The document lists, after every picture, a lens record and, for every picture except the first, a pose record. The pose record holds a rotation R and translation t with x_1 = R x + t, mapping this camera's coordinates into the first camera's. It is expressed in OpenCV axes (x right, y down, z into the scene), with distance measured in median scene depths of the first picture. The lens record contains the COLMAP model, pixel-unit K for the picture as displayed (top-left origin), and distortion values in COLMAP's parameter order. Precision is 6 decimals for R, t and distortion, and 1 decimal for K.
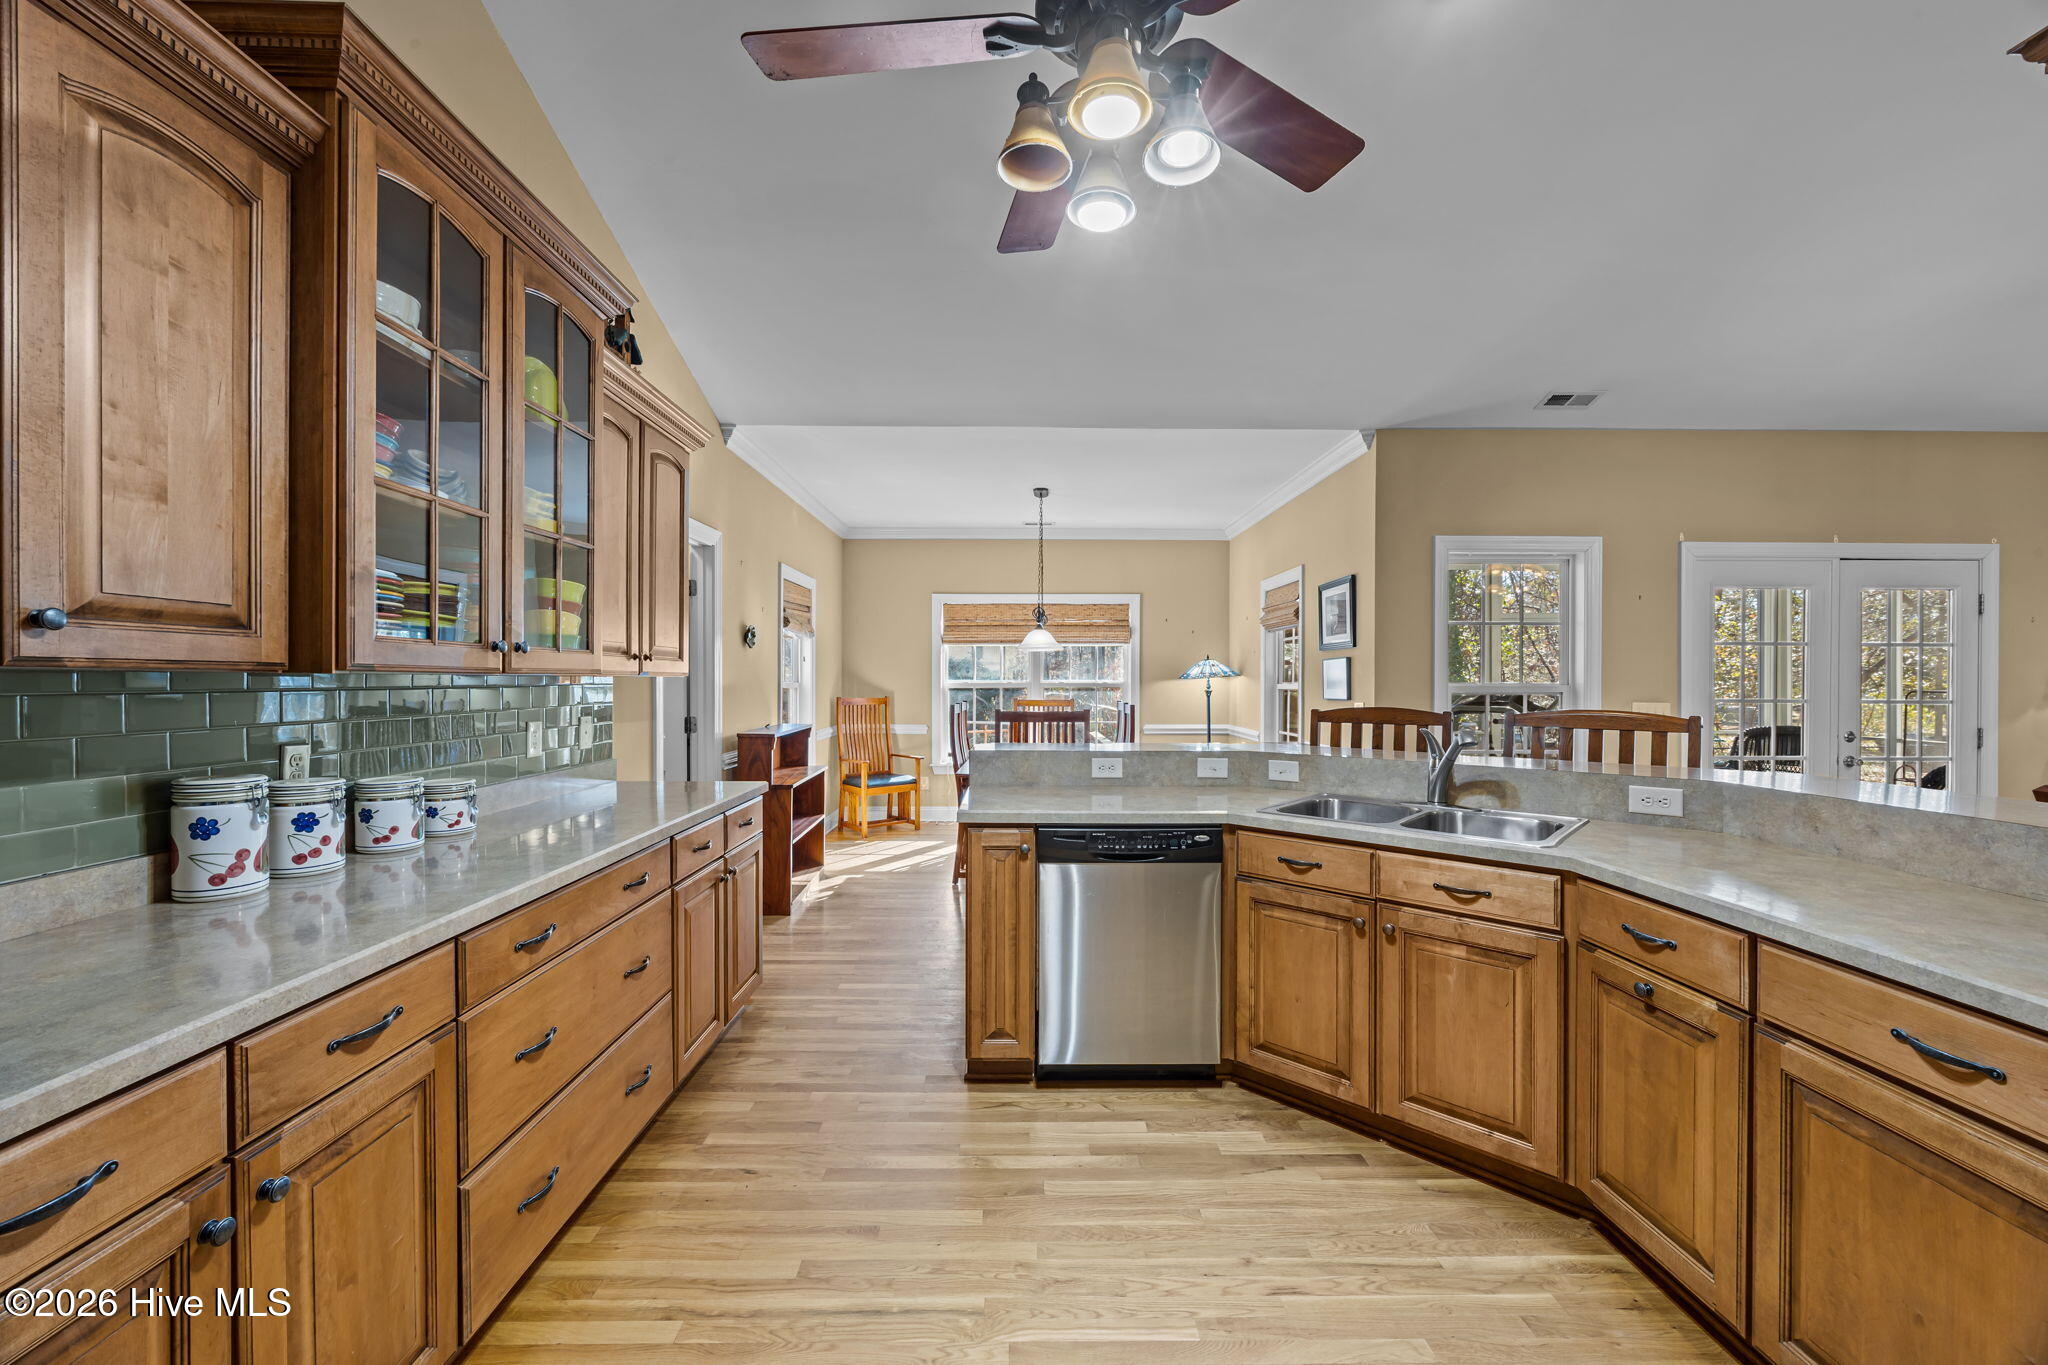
lens RADIAL K [[778.3, 0, 1018.6], [0, 778.3, 692.5], [0, 0, 1]] dist [-0.000180, -0.000564]
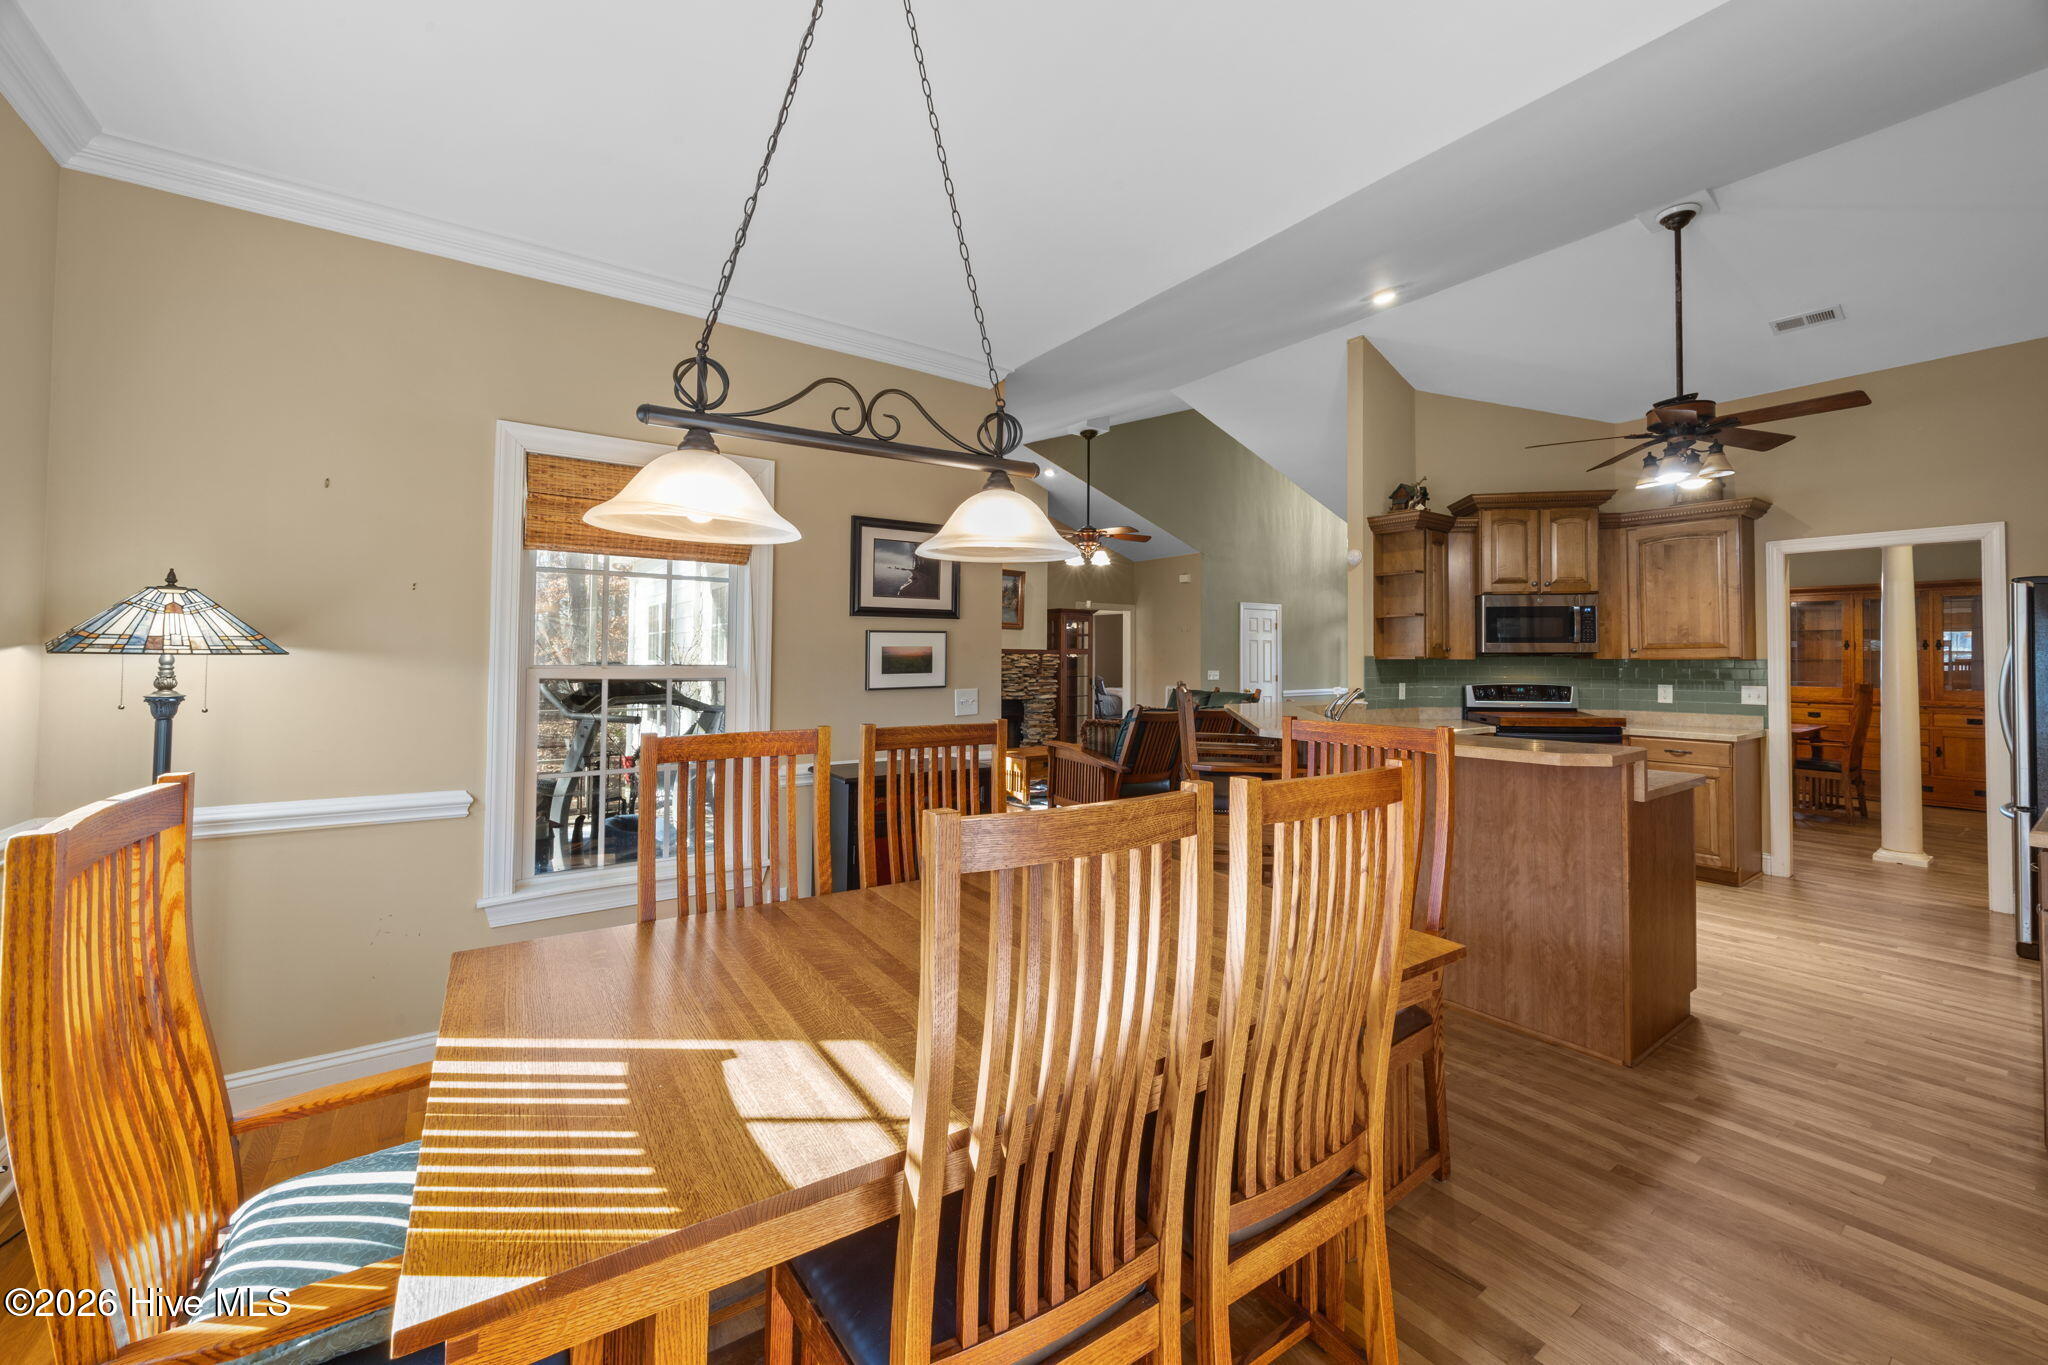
lens RADIAL K [[782.7, 0, 1025.8], [0, 782.7, 679.9], [0, 0, 1]] dist [0.000022, -0.000887]
pose [[-0.565367, -0.030266, 0.824284, -0.247626], [0.001525, 0.999286, 0.037738, -0.028213], [-0.824838, 0.022593, -0.564917, 1.366449]]
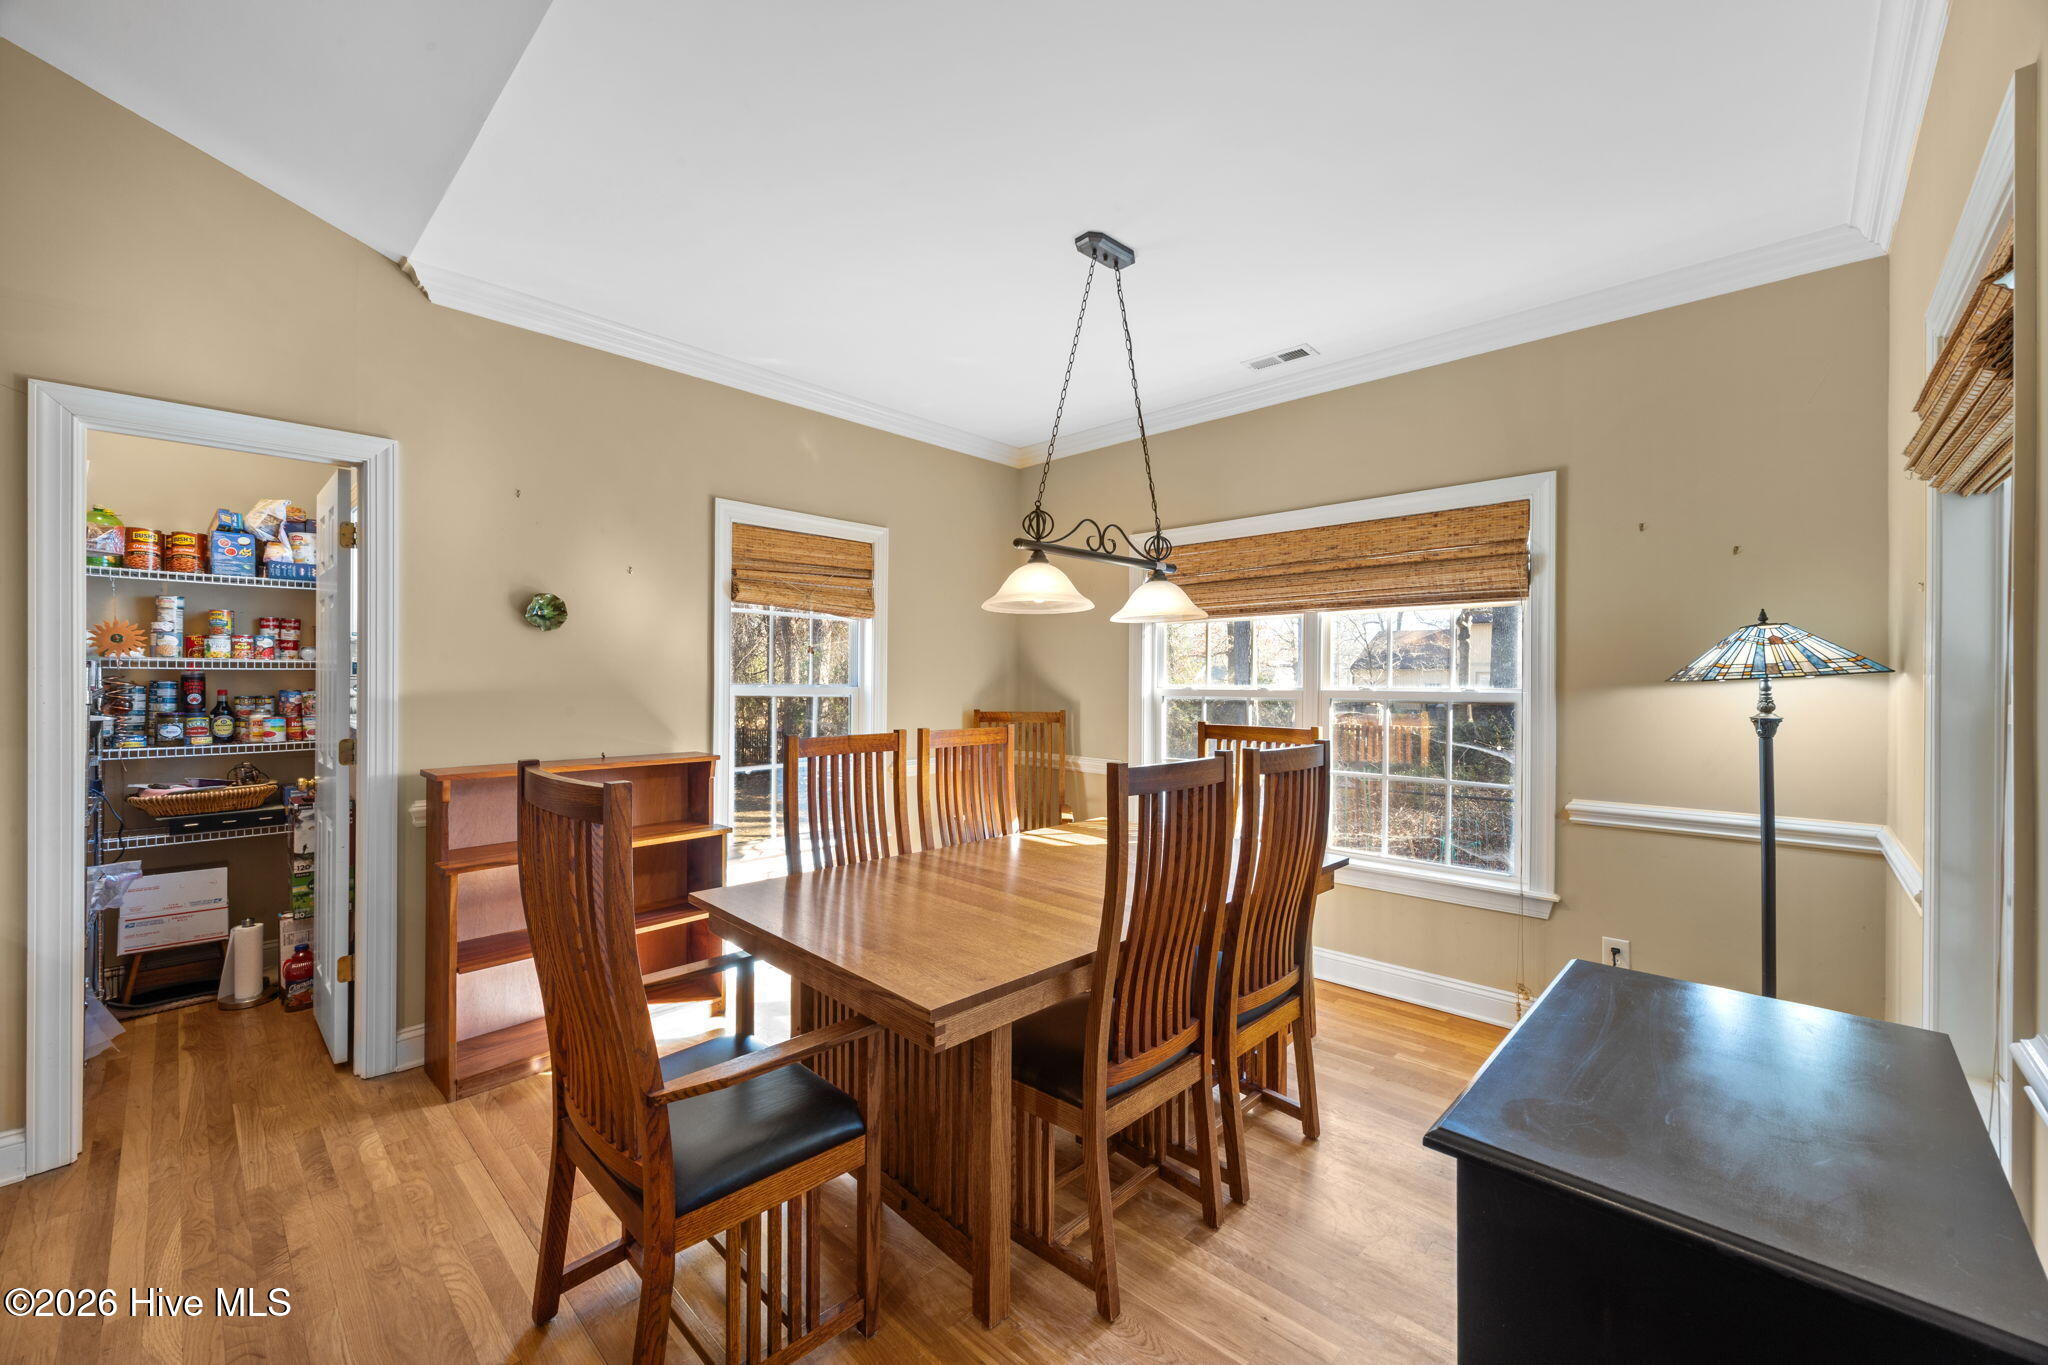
lens RADIAL K [[782.7, 0, 1025.8], [0, 782.7, 679.9], [0, 0, 1]] dist [0.000022, -0.000887]
pose [[0.730210, -0.002205, -0.683219, 0.365114], [-0.011226, 0.999821, -0.015224, -0.015212], [0.683130, 0.018787, 0.730055, 0.823071]]
